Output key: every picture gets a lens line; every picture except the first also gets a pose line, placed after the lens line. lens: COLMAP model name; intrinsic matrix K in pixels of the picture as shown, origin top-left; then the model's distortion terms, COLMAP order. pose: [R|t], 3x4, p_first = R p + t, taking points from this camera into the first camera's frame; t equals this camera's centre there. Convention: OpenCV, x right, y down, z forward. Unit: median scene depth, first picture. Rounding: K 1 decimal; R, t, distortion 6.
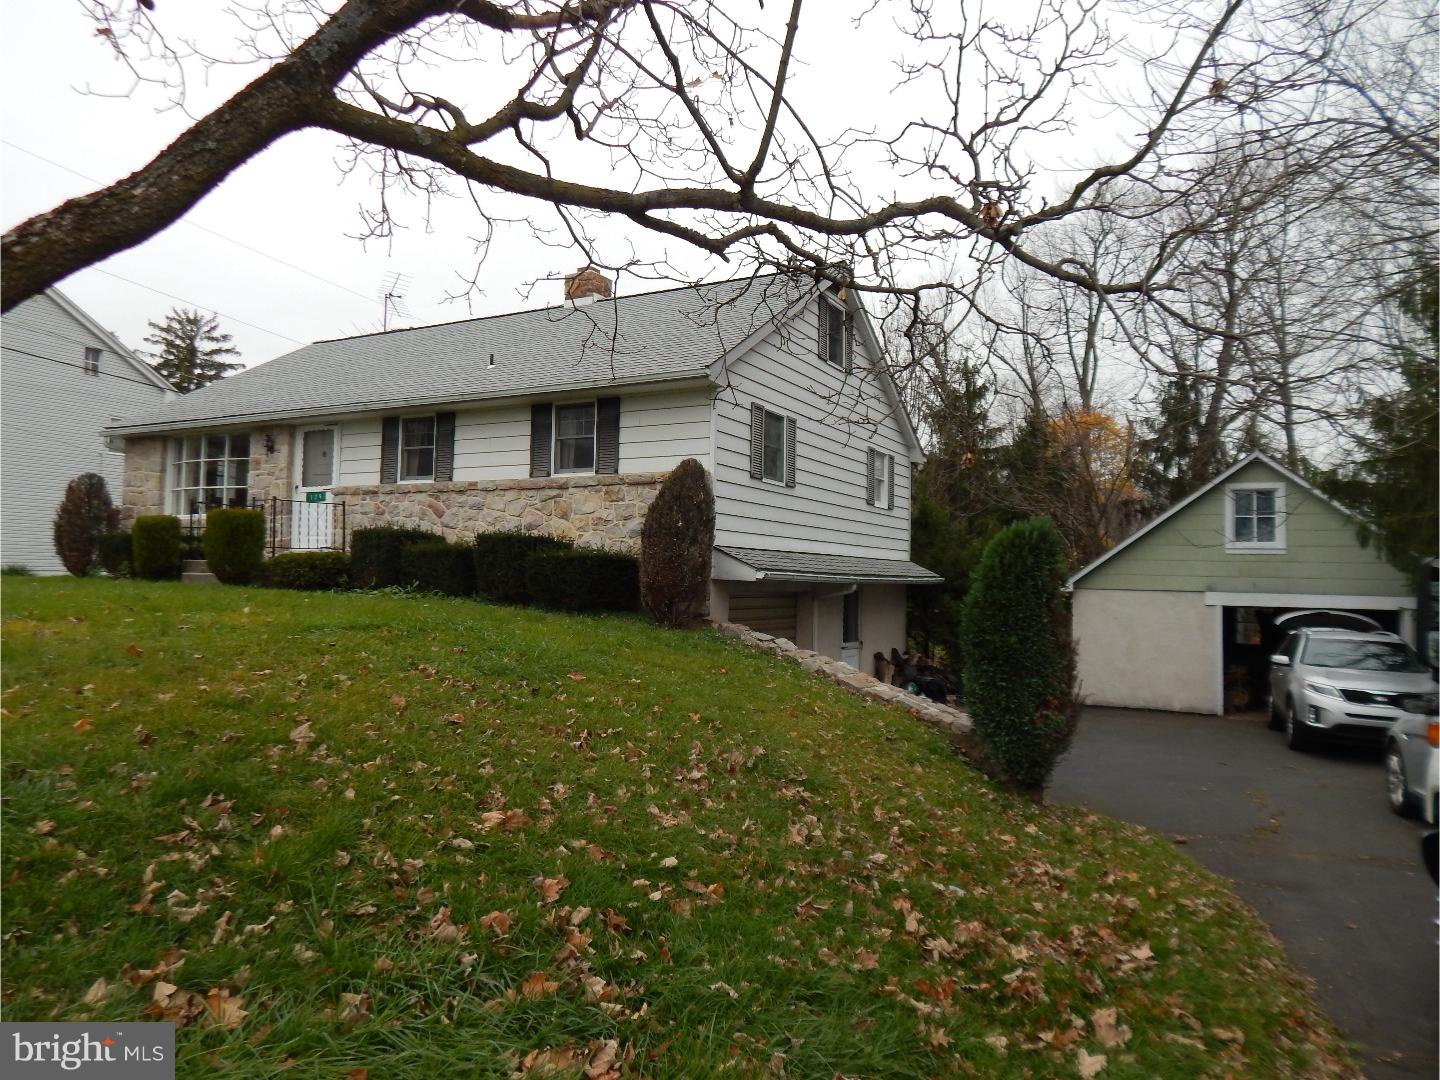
lens RADIAL K [[967.5, 0, 718.4], [0, 967.5, 541.4], [0, 0, 1]] dist [0.007315, 0.000311]
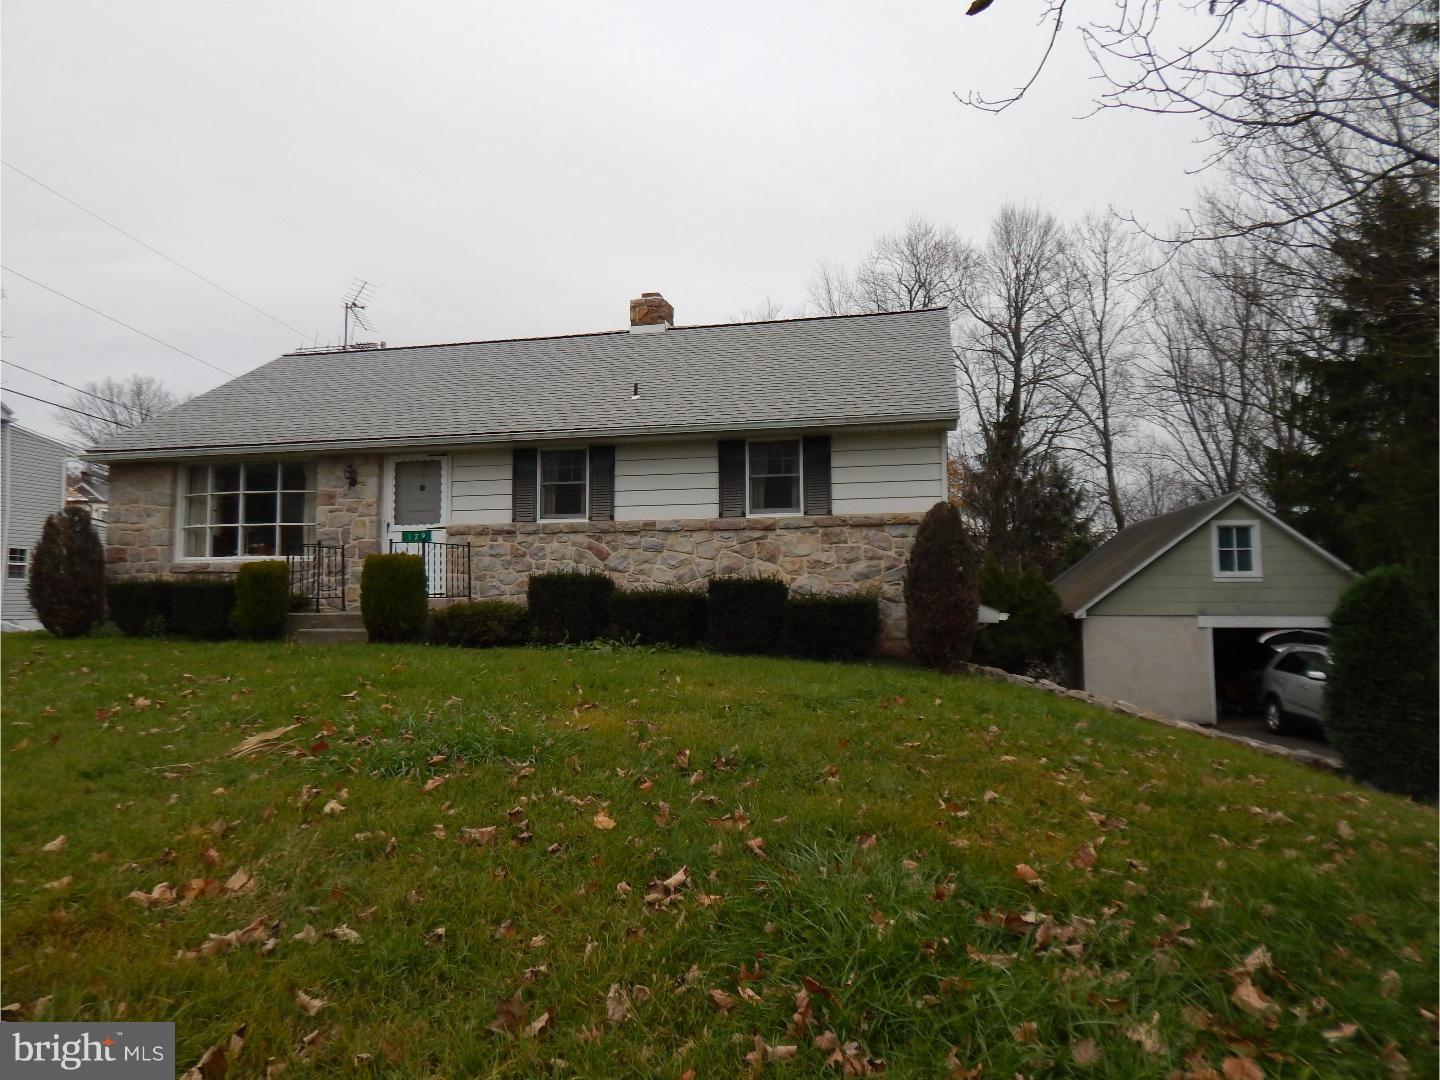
lens RADIAL K [[967.5, 0, 719.8], [0, 967.5, 538.2], [0, 0, 1]] dist [0.007315, 0.000311]
pose [[0.957716, -0.004344, 0.287683, -0.432552], [0.012076, 0.999612, -0.025109, -0.020592], [-0.287463, 0.027521, 0.957396, 0.089251]]
